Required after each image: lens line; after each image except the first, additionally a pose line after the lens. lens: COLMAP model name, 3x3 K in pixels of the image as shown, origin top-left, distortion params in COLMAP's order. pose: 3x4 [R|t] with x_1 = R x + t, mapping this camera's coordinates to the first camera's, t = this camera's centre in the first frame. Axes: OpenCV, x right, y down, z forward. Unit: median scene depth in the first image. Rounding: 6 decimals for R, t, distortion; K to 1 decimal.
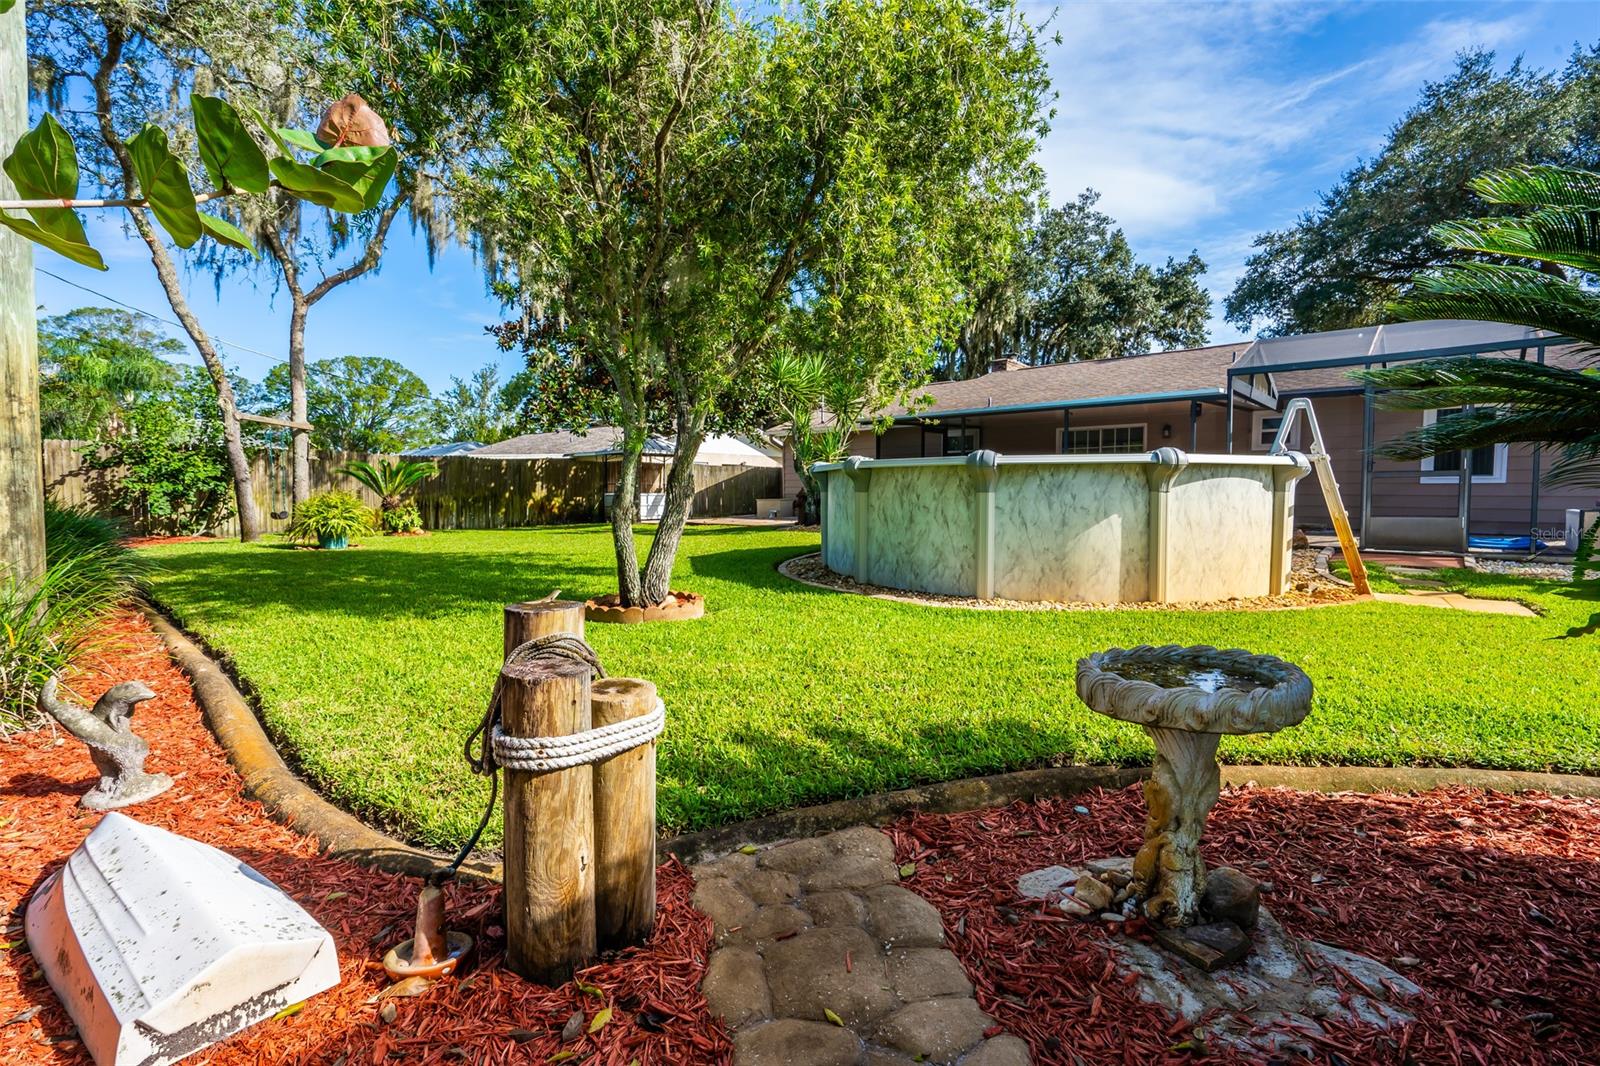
lens RADIAL K [[703.1, 0, 807.0], [0, 703.1, 517.6], [0, 0, 1]] dist [-0.001146, -0.000011]
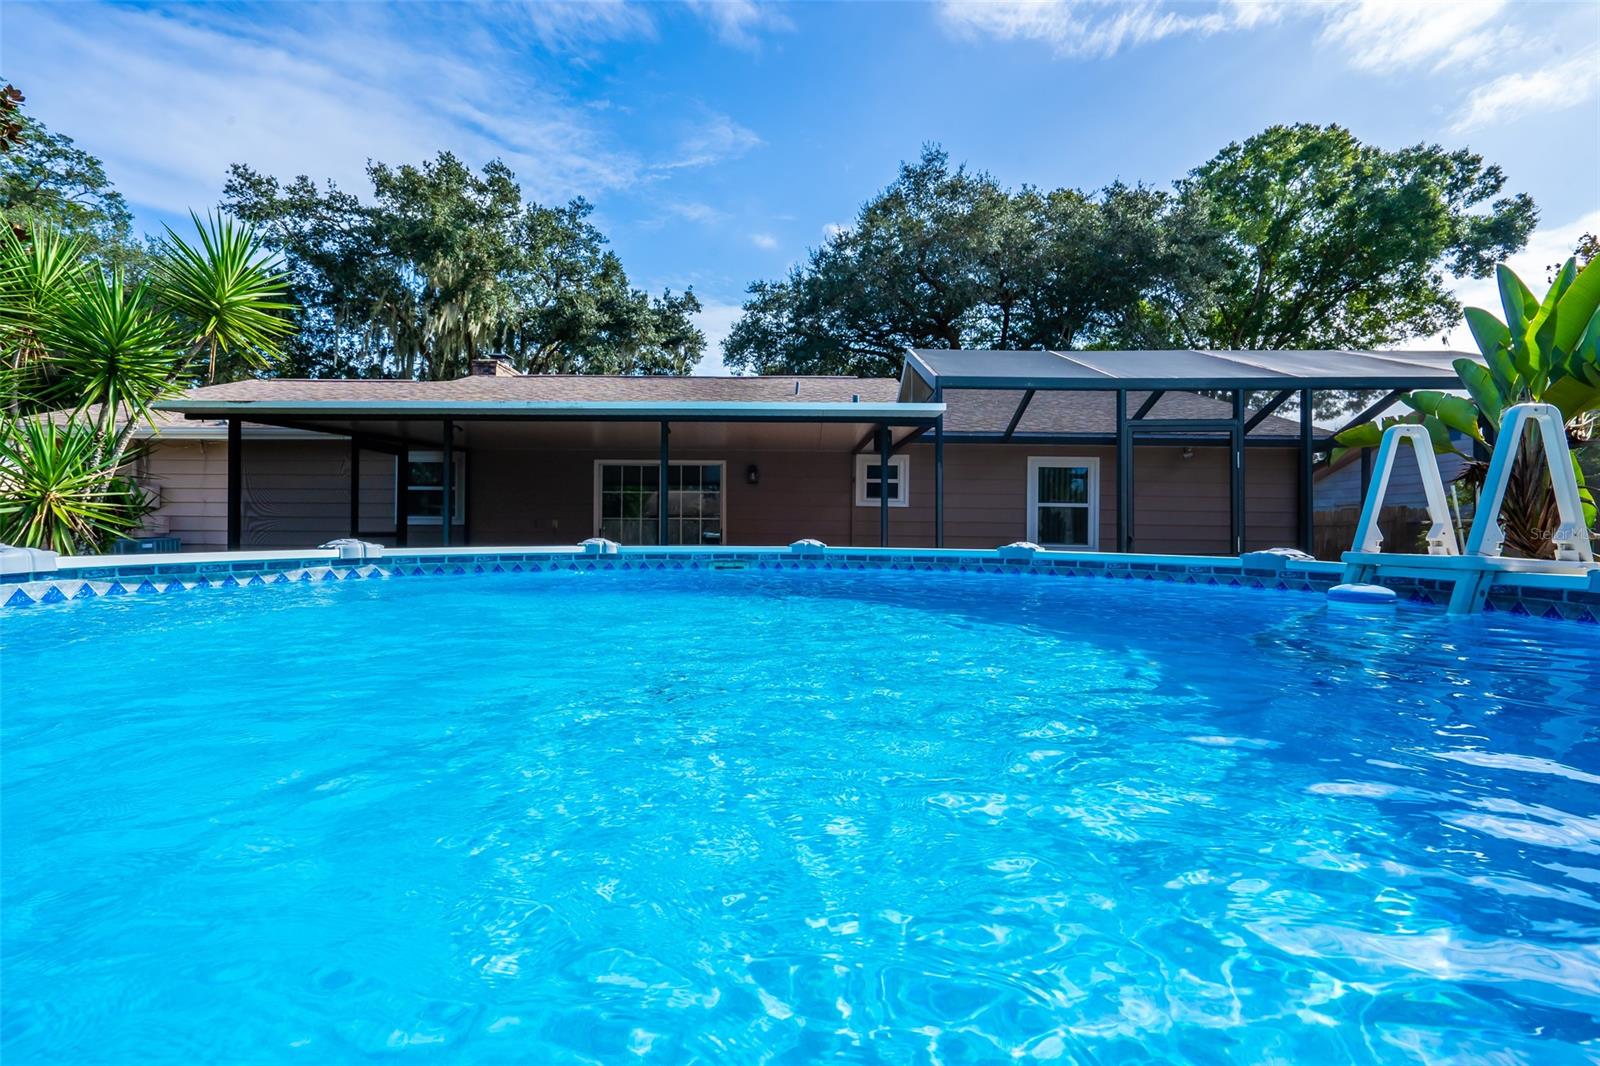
lens RADIAL K [[703.1, 0, 807.0], [0, 703.1, 517.6], [0, 0, 1]] dist [-0.001146, -0.000011]
pose [[0.749838, 0.010735, 0.661534, 0.033661], [0.021049, 0.998975, -0.040069, -0.020245], [-0.661286, 0.043970, 0.748844, 0.177445]]
